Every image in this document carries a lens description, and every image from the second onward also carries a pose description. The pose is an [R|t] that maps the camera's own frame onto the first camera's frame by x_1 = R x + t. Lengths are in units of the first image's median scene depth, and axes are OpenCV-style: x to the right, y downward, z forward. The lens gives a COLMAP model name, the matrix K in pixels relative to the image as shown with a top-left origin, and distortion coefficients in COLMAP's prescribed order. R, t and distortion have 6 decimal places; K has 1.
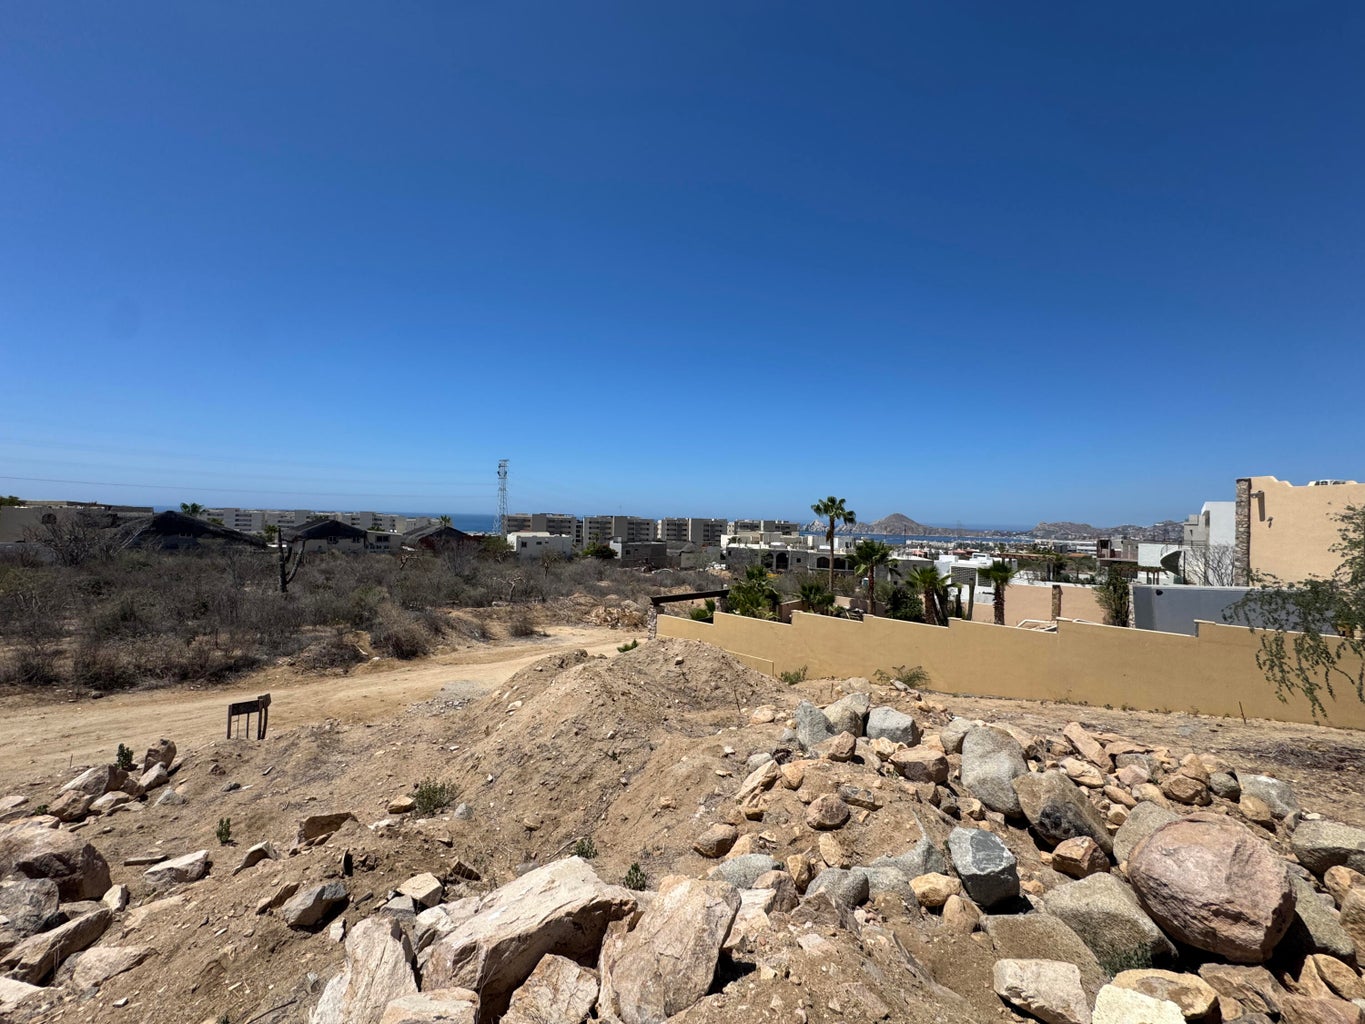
lens RADIAL K [[544.8, 0, 681.7], [0, 544.8, 509.9], [0, 0, 1]] dist [-0.002317, 0.000497]
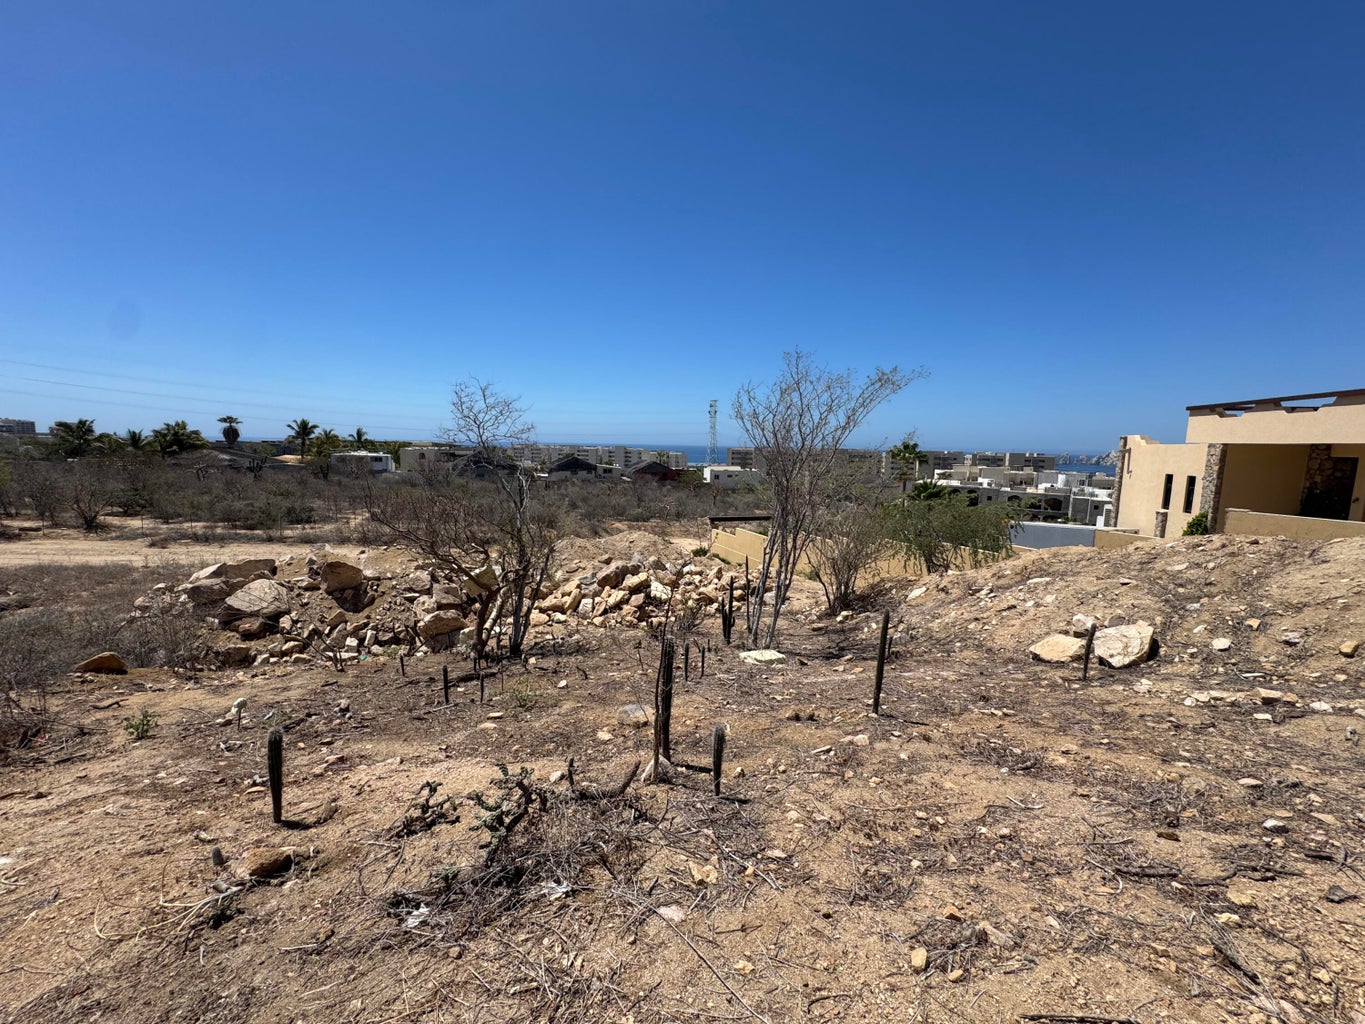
lens RADIAL K [[544.8, 0, 681.7], [0, 544.8, 509.9], [0, 0, 1]] dist [-0.002317, 0.000497]
pose [[0.910495, 0.040884, -0.411495, 0.831096], [0.010996, 0.992355, 0.122926, -0.071049], [0.413374, -0.116449, 0.903084, -0.615272]]
